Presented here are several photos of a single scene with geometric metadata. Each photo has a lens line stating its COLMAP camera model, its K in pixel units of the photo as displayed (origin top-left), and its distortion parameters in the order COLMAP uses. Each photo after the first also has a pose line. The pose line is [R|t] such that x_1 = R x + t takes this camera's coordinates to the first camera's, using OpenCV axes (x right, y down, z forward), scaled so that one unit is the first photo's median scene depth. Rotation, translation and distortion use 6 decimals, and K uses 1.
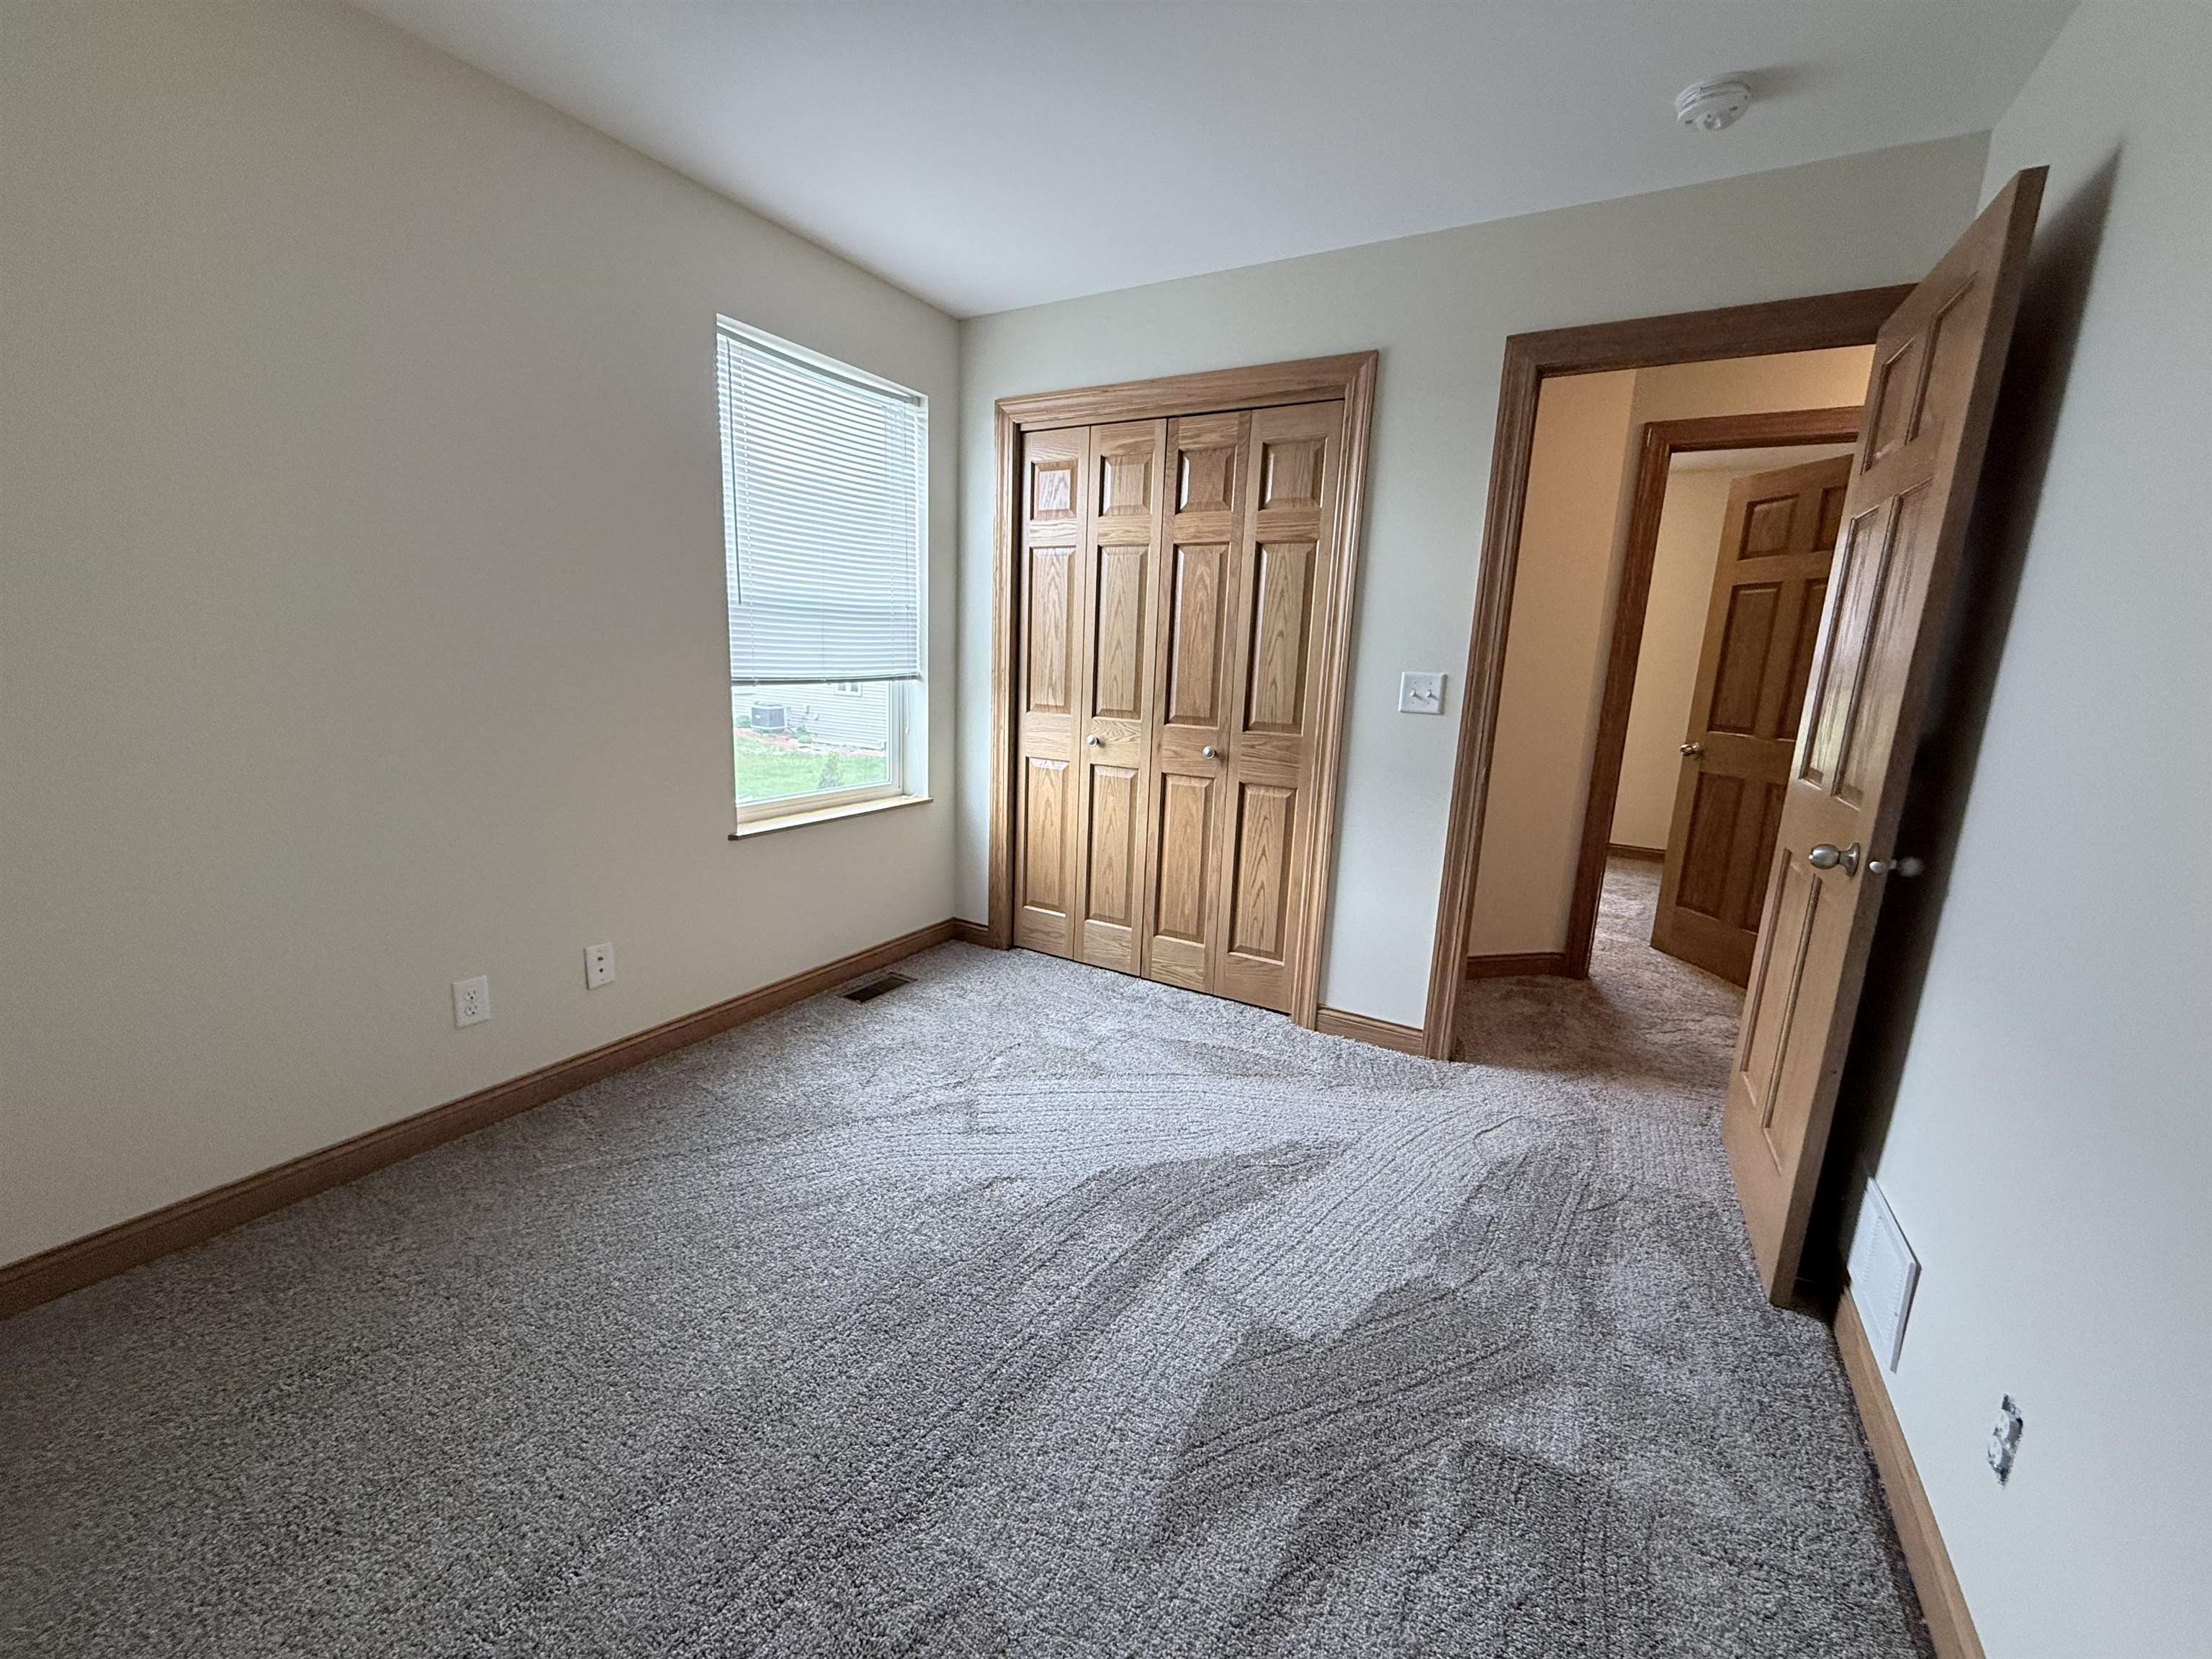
lens RADIAL K [[888.8, 0, 1097.6], [0, 888.8, 831.8], [0, 0, 1]] dist [0.002609, 0.000320]
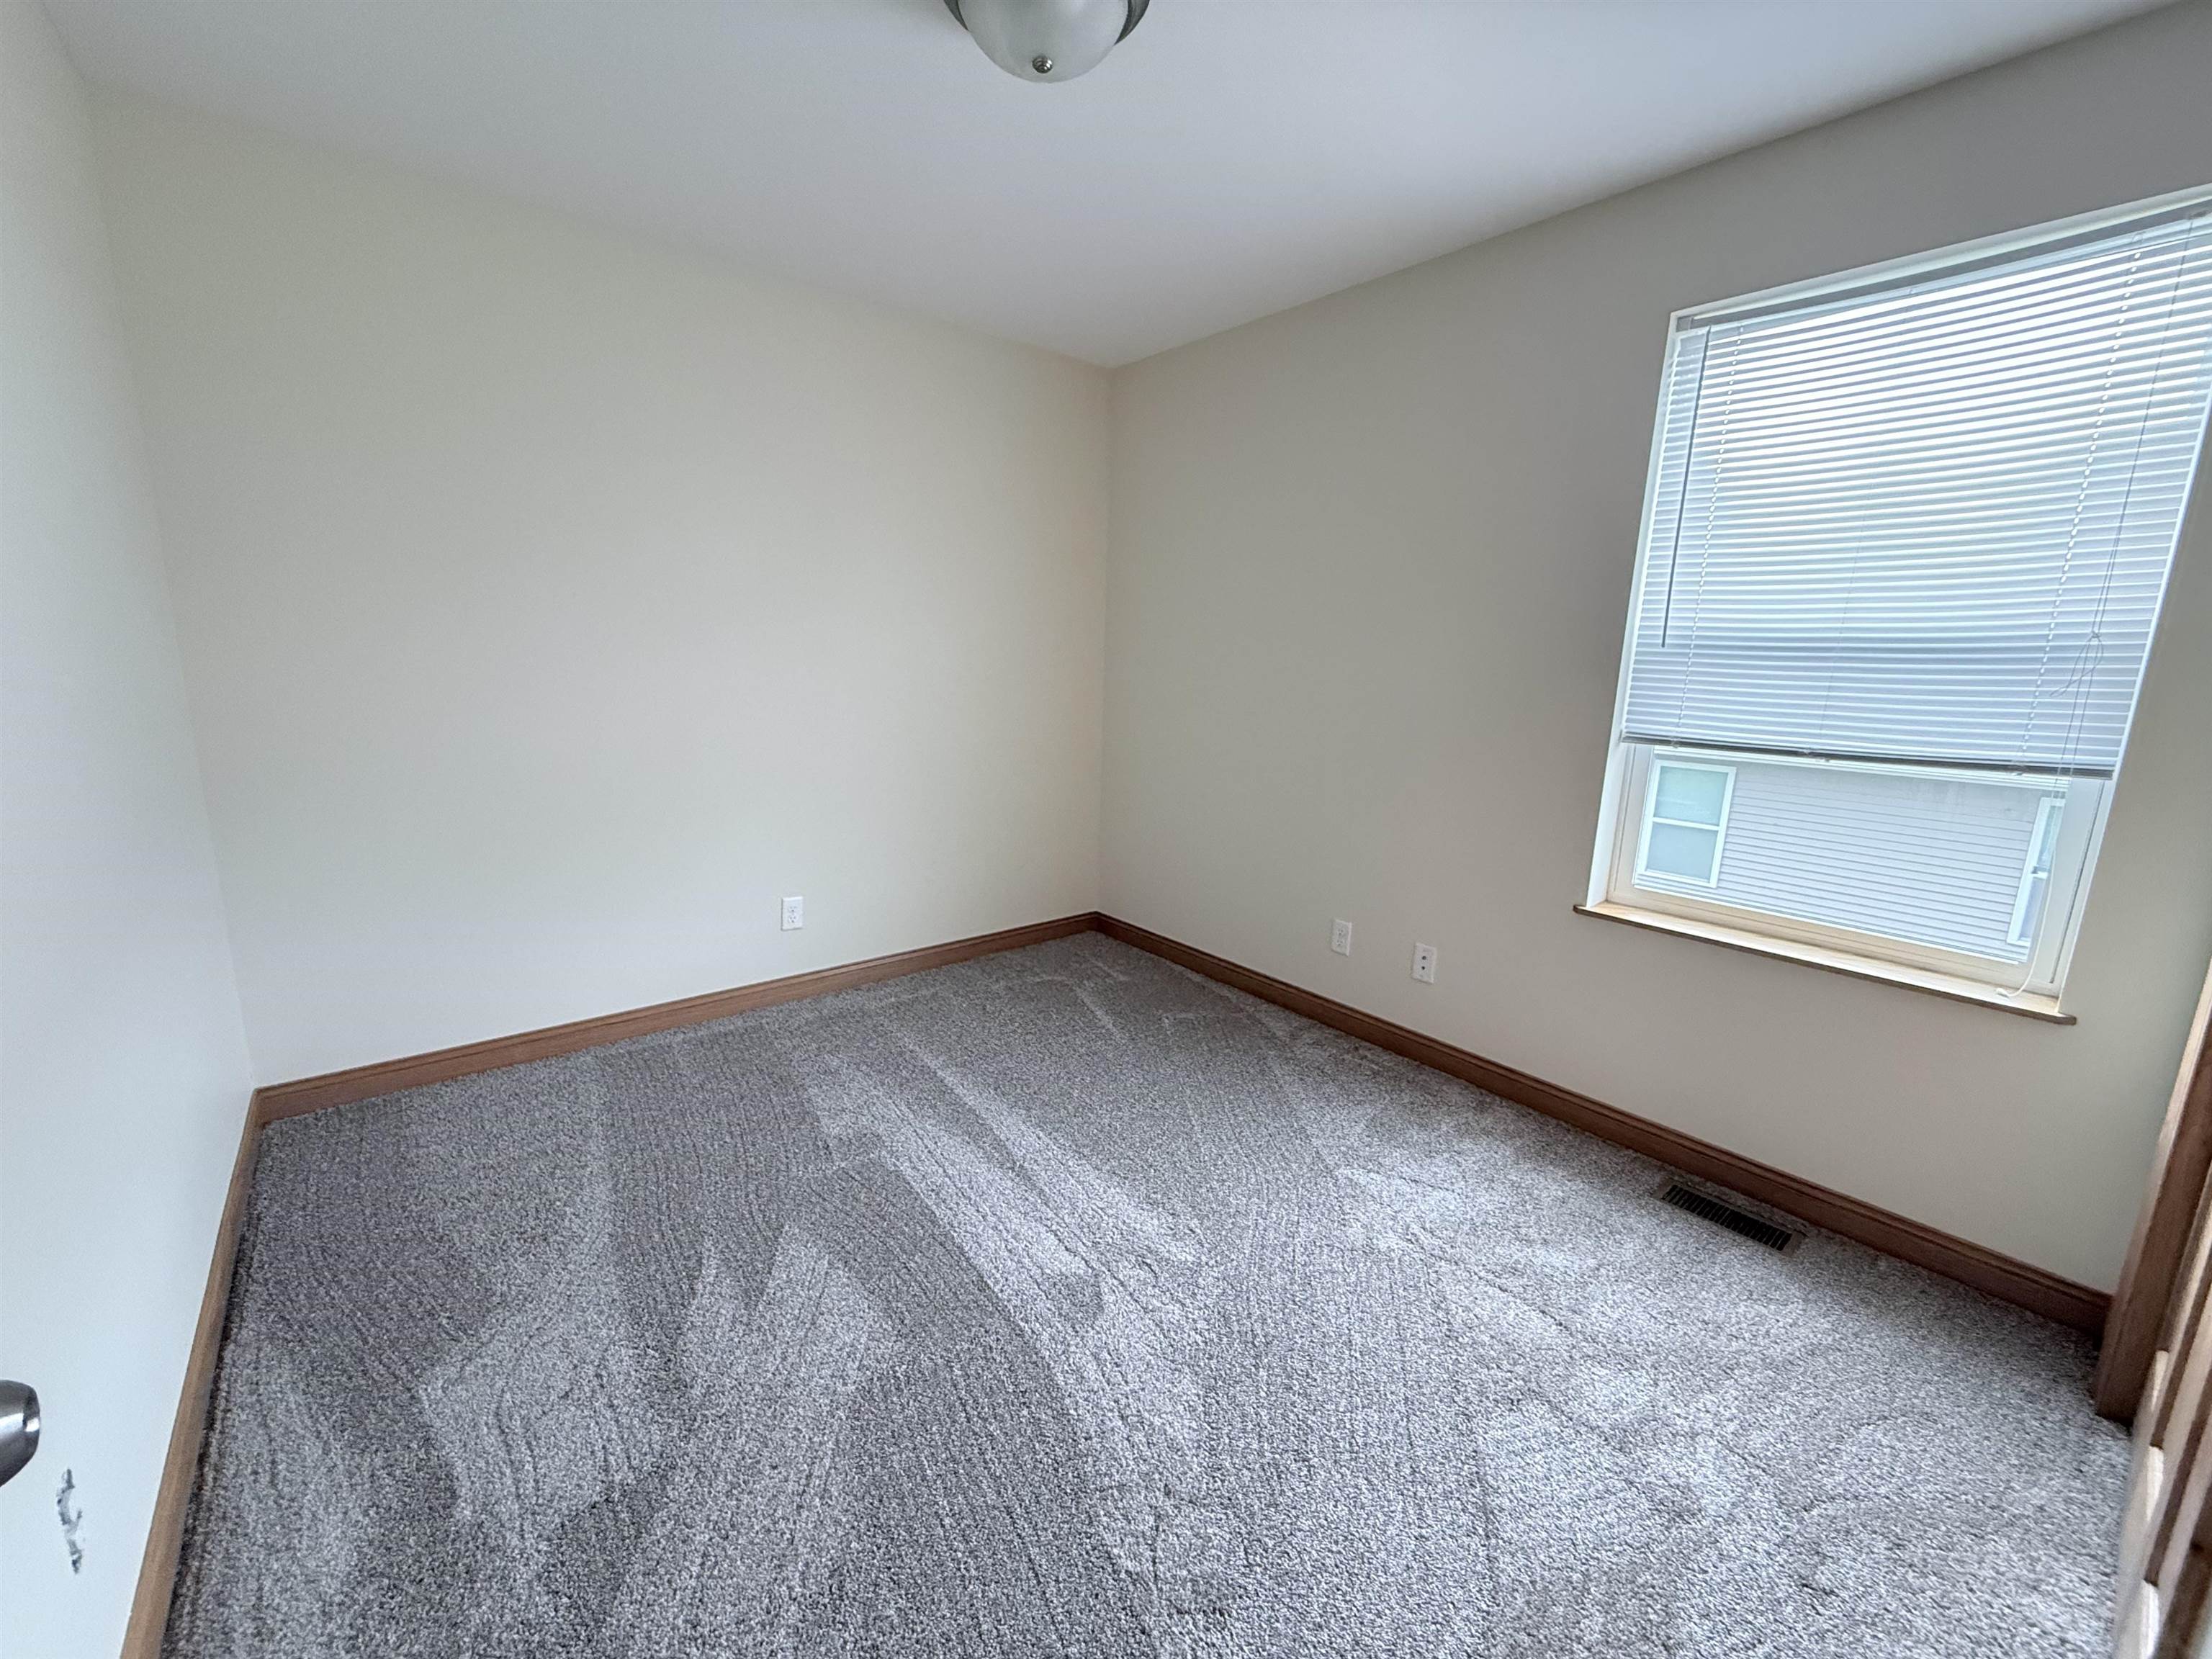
lens RADIAL K [[888.8, 0, 1097.6], [0, 888.8, 831.8], [0, 0, 1]] dist [0.002609, 0.000320]
pose [[-0.342126, 0.136062, -0.929751, 0.560359], [-0.238165, 0.944594, 0.225874, -0.150598], [0.908970, 0.298711, -0.290765, 0.795885]]
